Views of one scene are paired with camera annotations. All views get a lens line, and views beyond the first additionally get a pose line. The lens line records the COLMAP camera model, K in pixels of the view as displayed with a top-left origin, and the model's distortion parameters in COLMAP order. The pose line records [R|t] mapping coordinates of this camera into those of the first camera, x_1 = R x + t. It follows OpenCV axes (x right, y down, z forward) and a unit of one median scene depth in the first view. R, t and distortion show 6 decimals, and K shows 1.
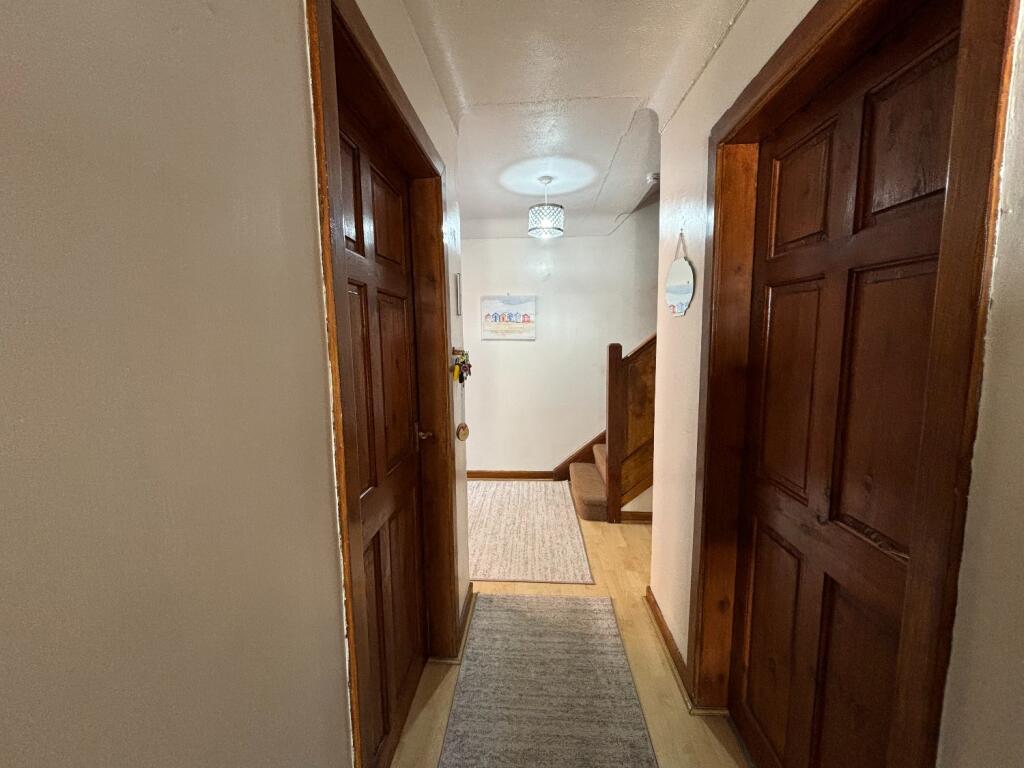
lens RADIAL K [[408.7, 0, 512.5], [0, 408.7, 382.8], [0, 0, 1]] dist [-0.000482, -0.000018]
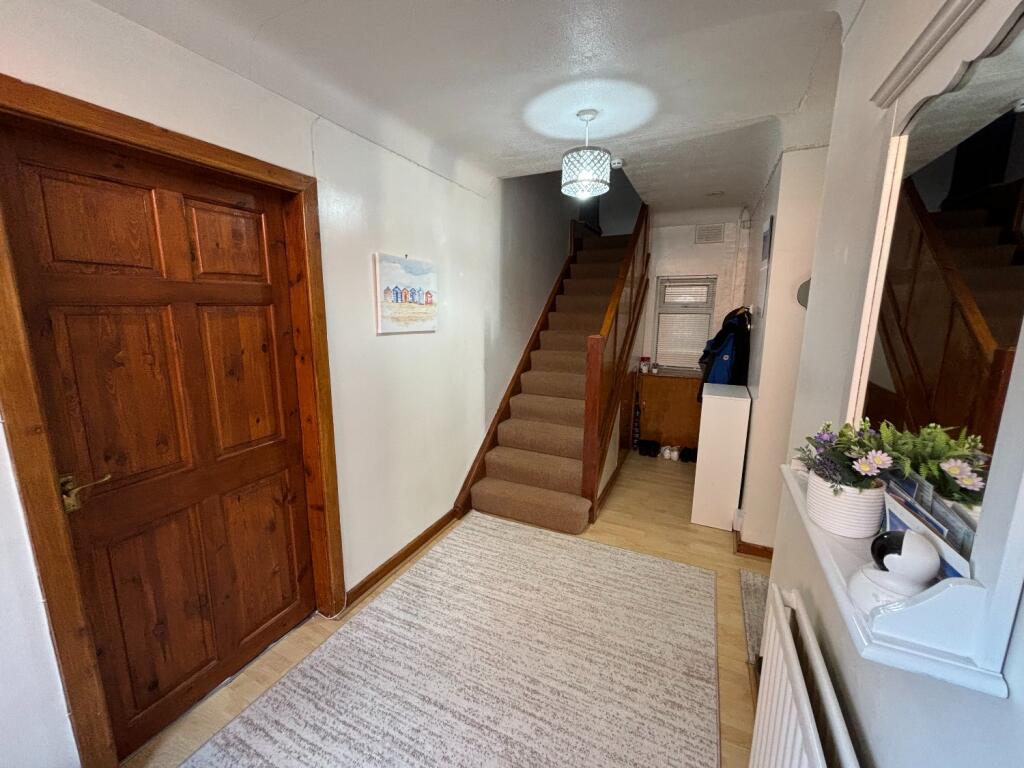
lens RADIAL K [[408.7, 0, 510.4], [0, 408.7, 380.6], [0, 0, 1]] dist [-0.000482, -0.000018]
pose [[0.381871, -0.149360, 0.912067, -0.522840], [0.098145, 0.987829, 0.120674, -0.094431], [-0.918990, 0.043433, 0.391882, 0.635961]]
